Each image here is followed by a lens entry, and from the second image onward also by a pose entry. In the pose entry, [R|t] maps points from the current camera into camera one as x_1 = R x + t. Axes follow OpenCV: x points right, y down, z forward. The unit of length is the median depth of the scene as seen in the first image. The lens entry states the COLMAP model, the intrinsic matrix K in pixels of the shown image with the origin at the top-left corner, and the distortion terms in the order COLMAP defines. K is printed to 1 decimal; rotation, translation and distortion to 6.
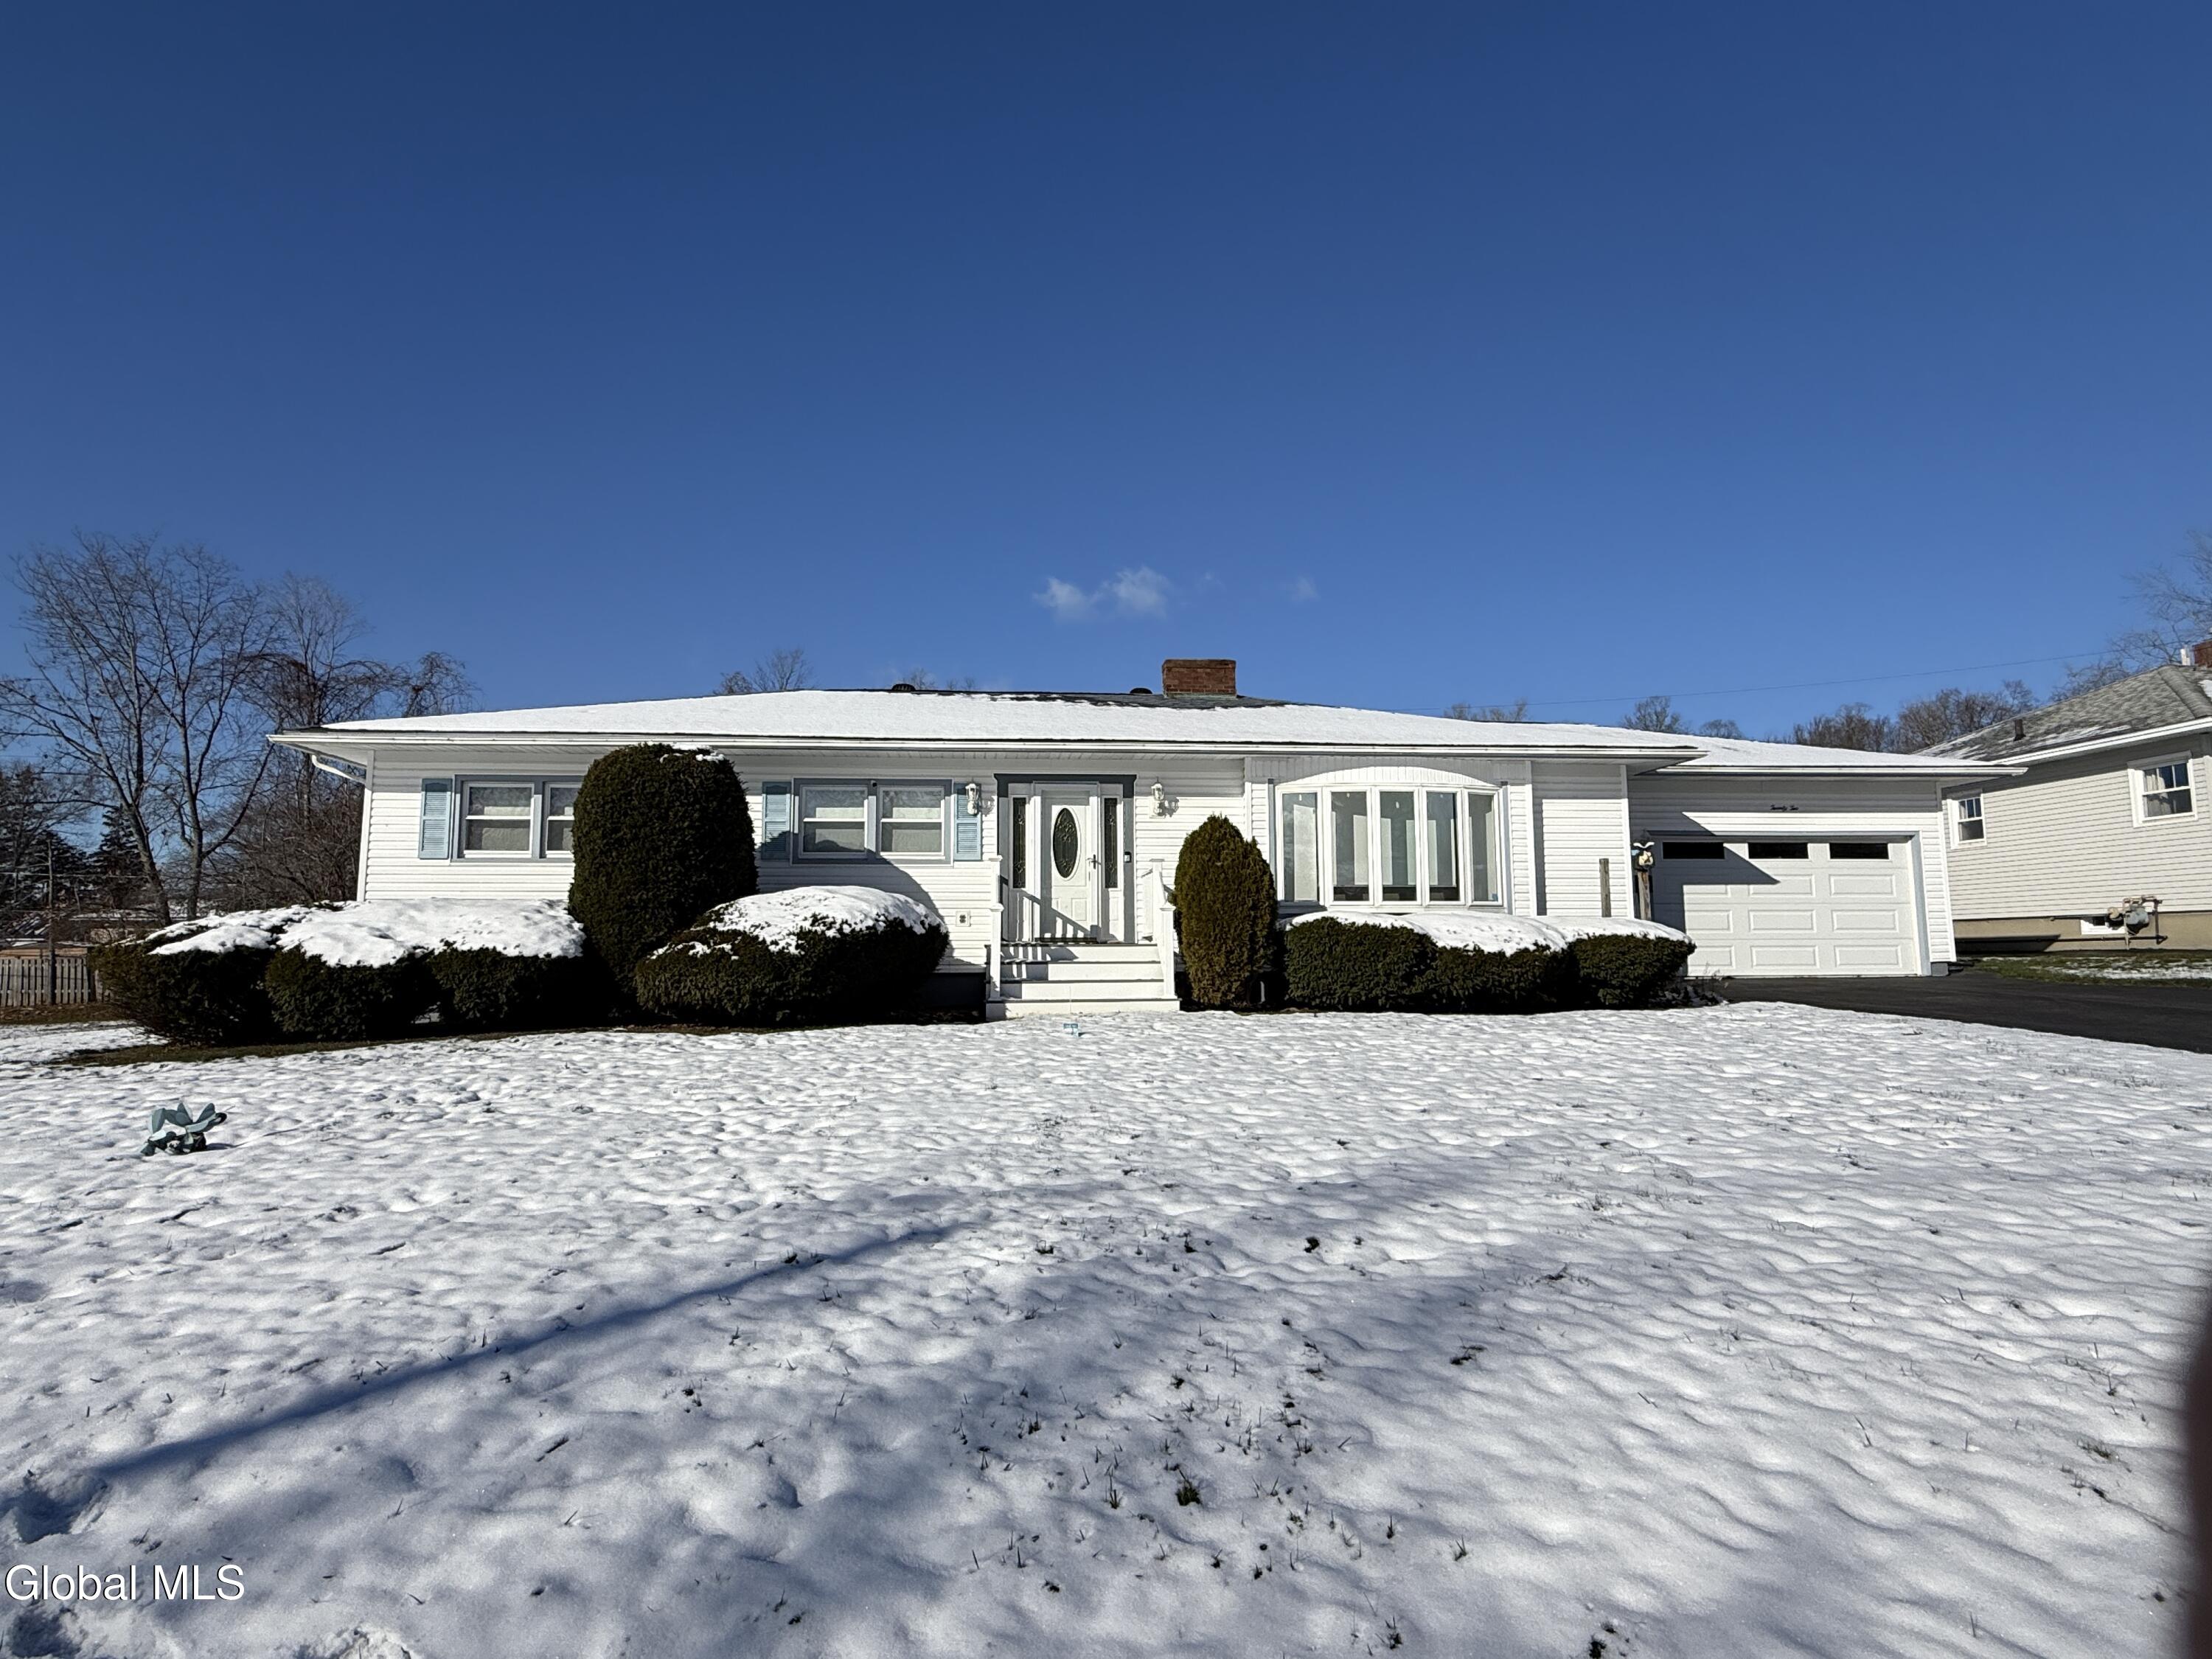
lens RADIAL K [[1156.3, 0, 1090.1], [0, 1156.3, 825.7], [0, 0, 1]] dist [-0.000582, 0.003045]
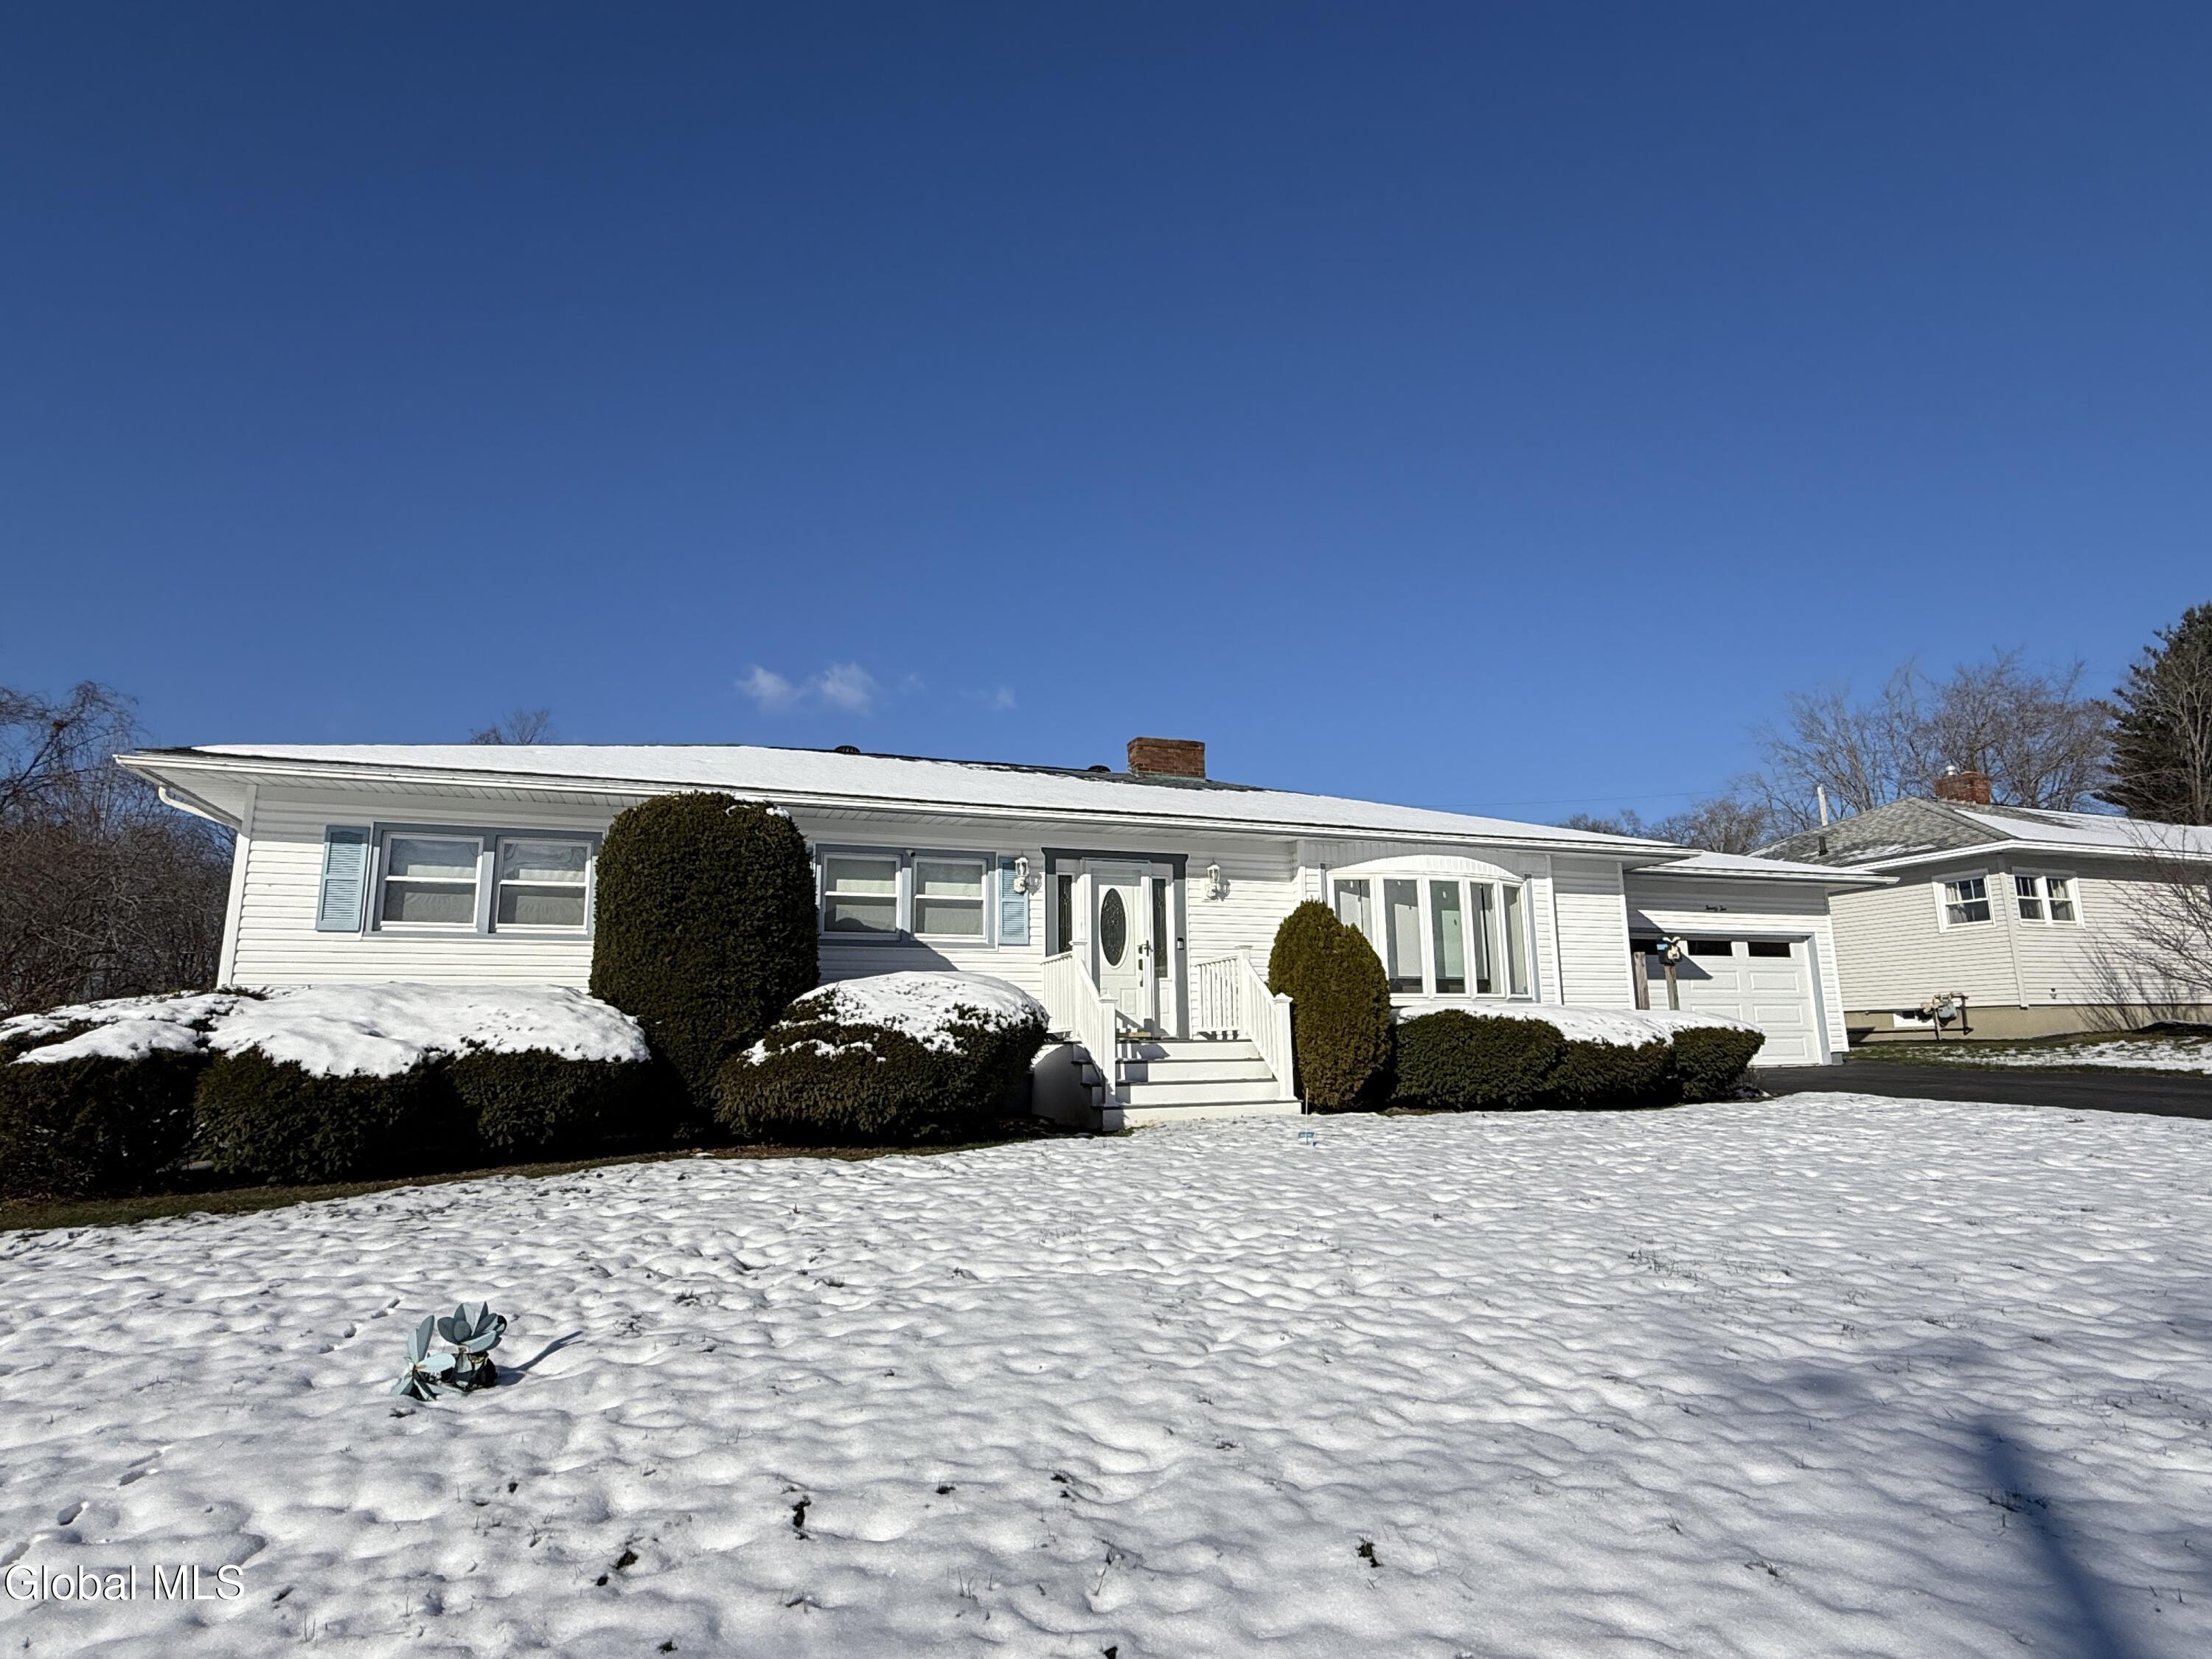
lens RADIAL K [[1156.3, 0, 1103.7], [0, 1156.3, 839.4], [0, 0, 1]] dist [-0.000582, 0.003045]
pose [[0.966019, 0.038008, 0.255661, -0.288800], [-0.019551, 0.997041, -0.074349, 0.015331], [-0.257730, 0.066824, 0.963903, 0.143080]]
